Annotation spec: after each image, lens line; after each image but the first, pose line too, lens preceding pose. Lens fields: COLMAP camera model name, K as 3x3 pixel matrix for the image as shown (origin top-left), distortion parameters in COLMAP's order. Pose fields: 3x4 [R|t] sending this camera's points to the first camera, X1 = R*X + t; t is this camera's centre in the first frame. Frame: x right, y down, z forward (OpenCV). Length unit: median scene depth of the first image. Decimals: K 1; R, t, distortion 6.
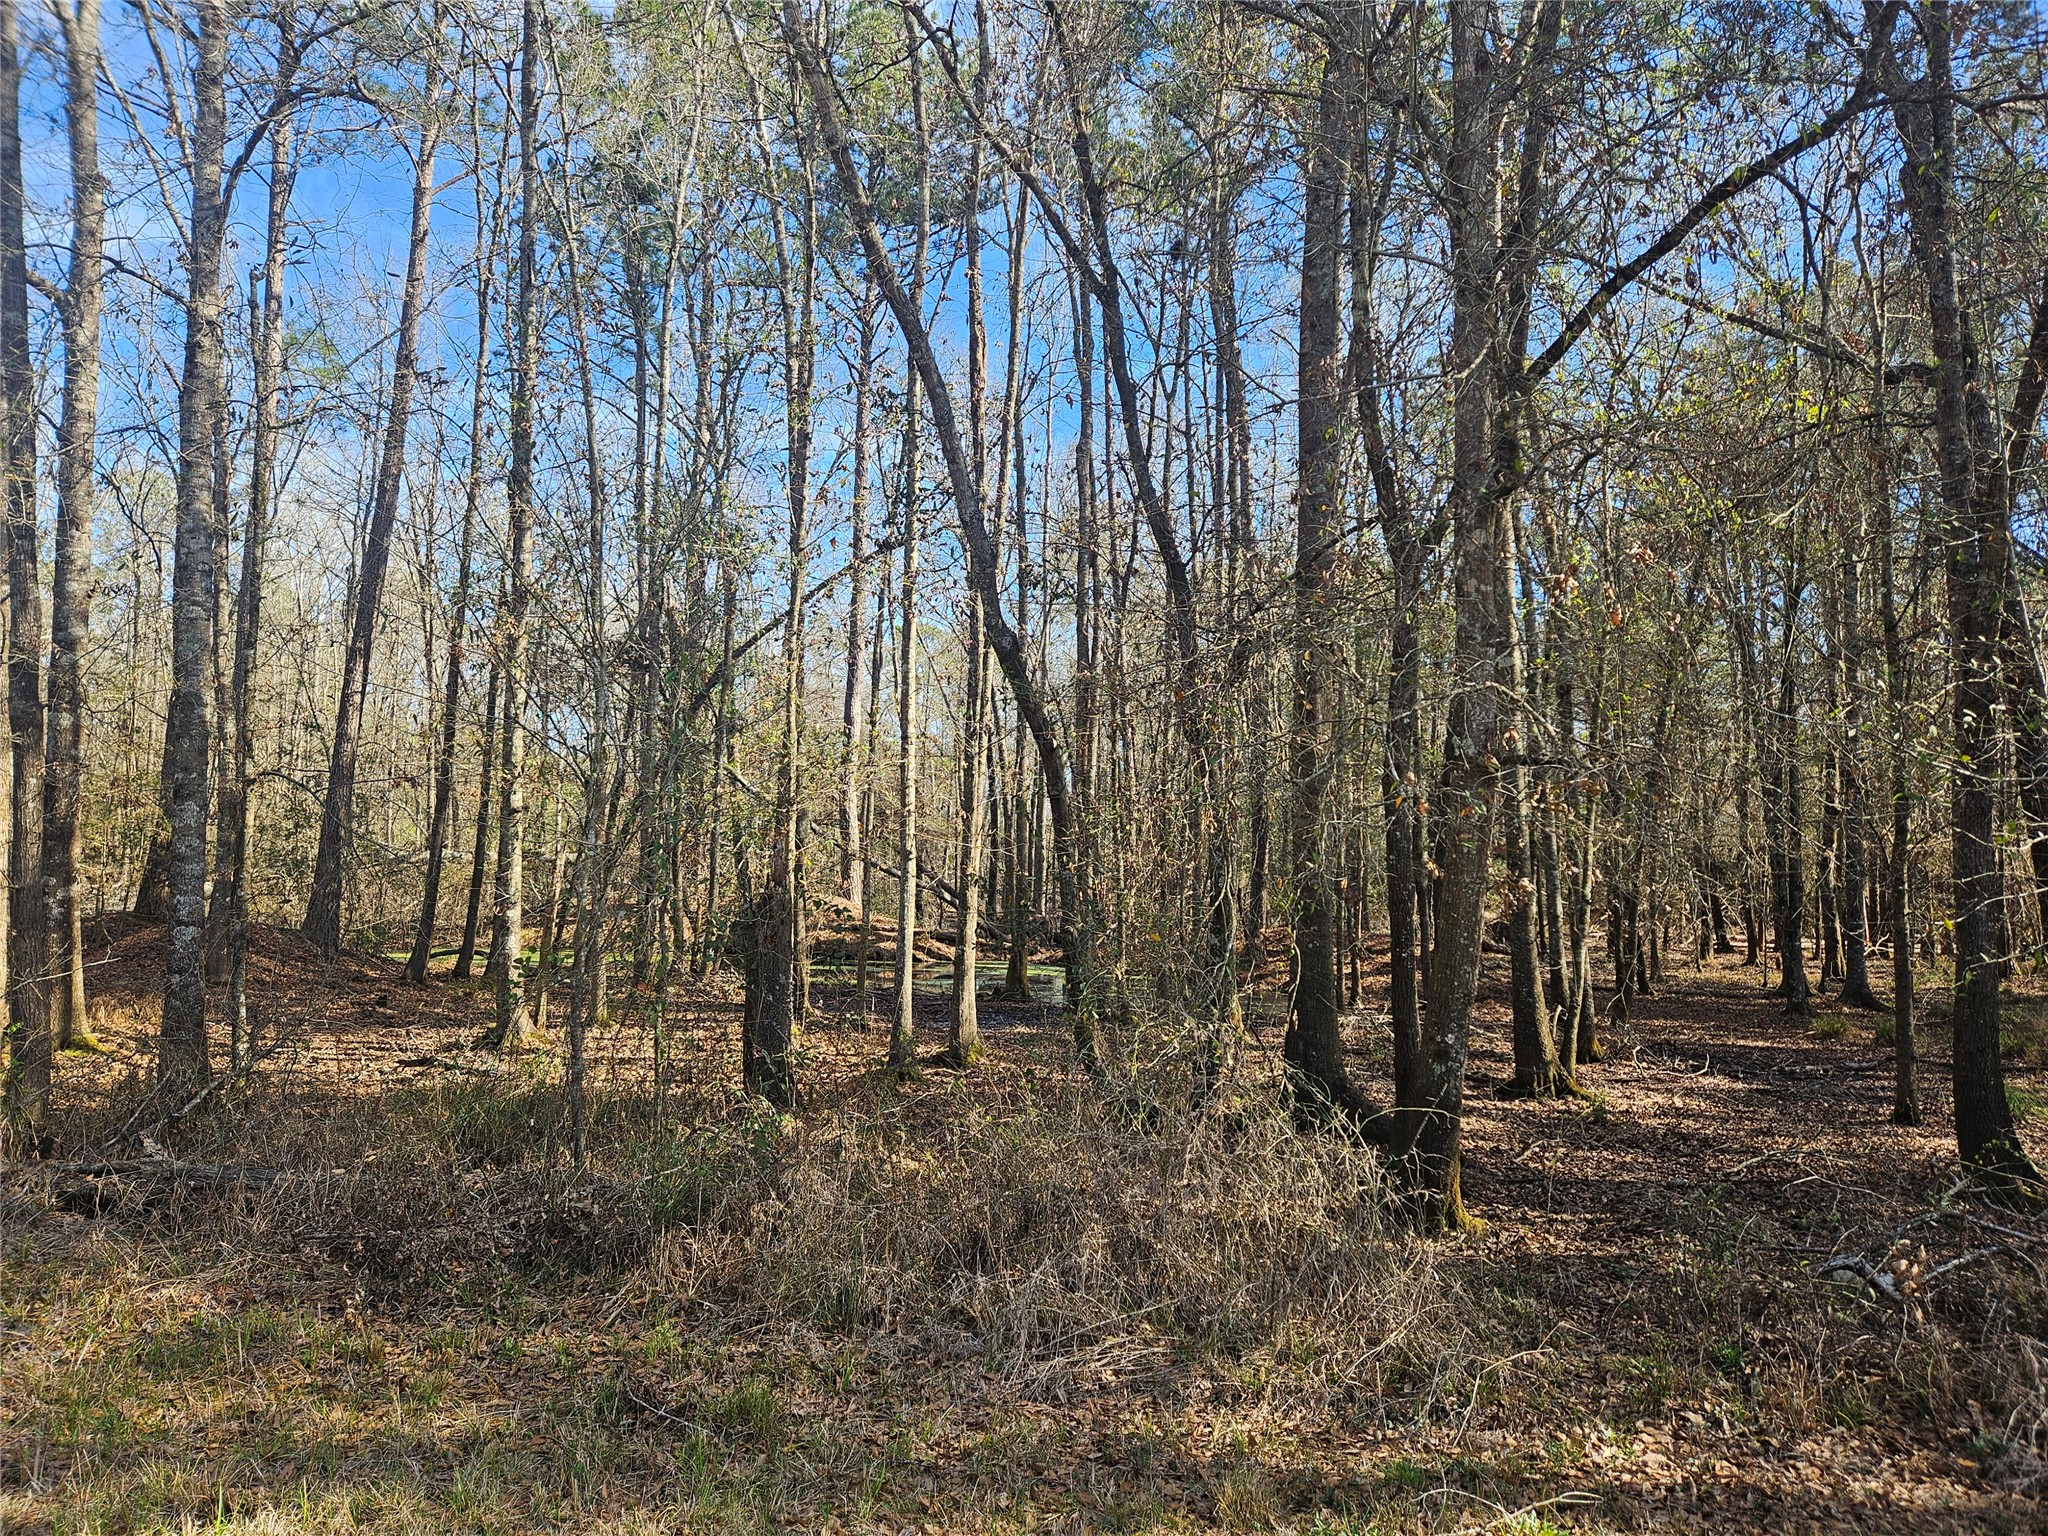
lens RADIAL K [[1380.3, 0, 1023.2], [0, 1380.3, 760.4], [0, 0, 1]] dist [-0.001313, -0.002209]
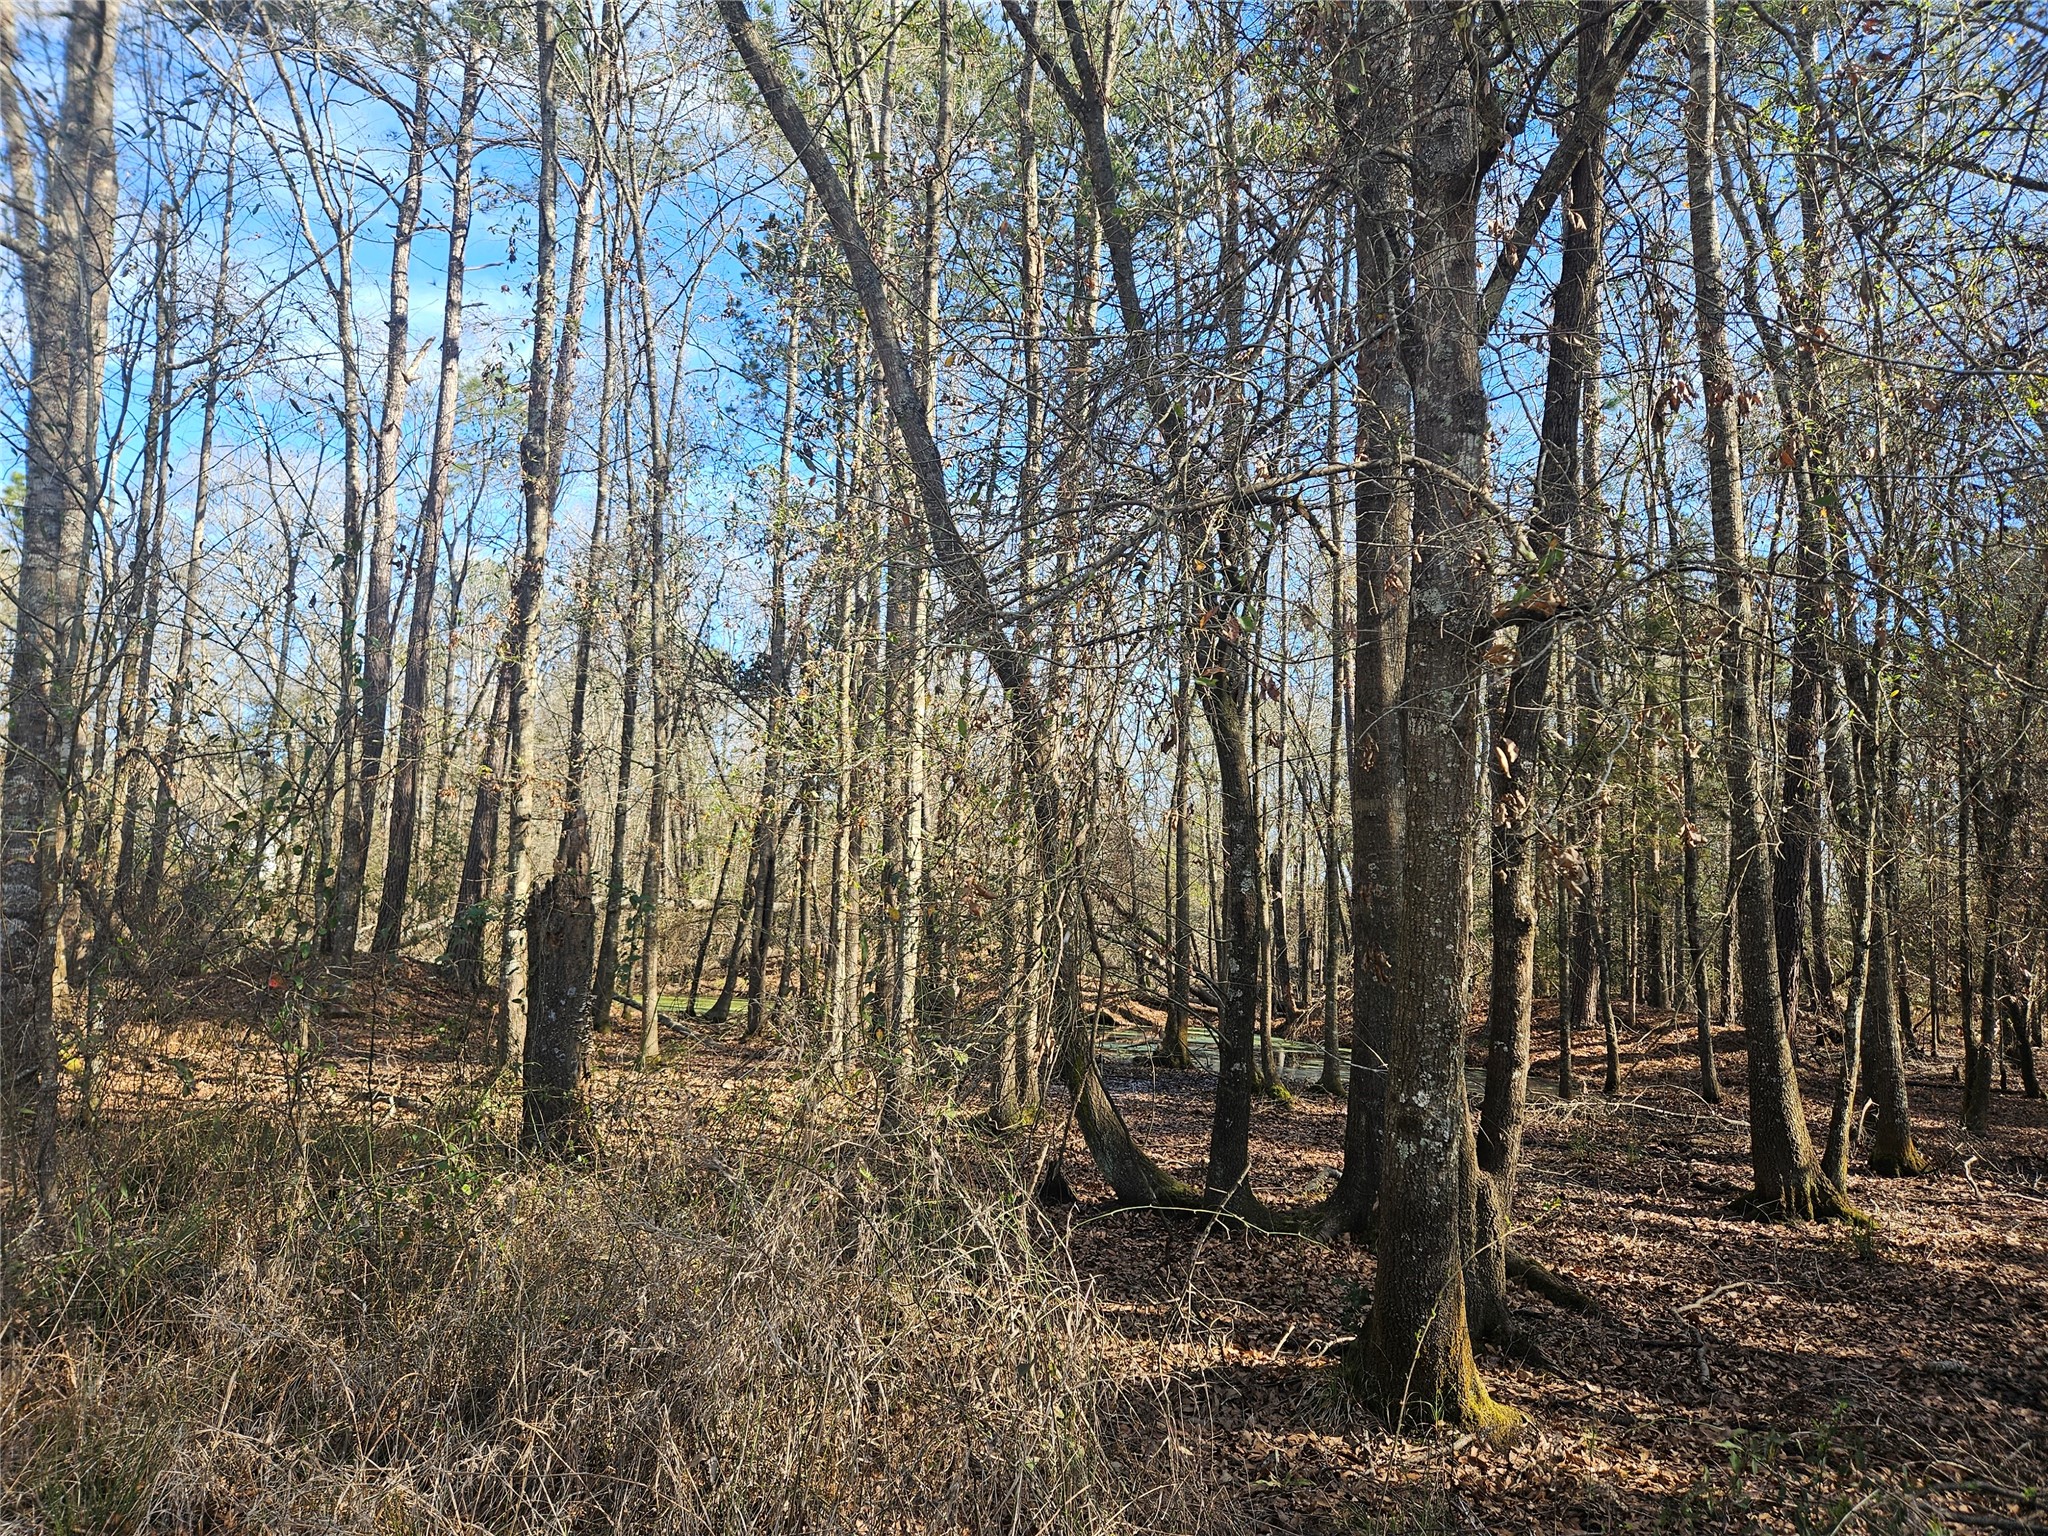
lens RADIAL K [[1380.3, 0, 1024.2], [0, 1380.3, 776.2], [0, 0, 1]] dist [-0.001313, -0.002209]
pose [[0.972695, -0.009708, -0.231884, 0.156271], [-0.000959, 0.998948, -0.045846, 0.050349], [0.232085, 0.044816, 0.971662, 0.210502]]
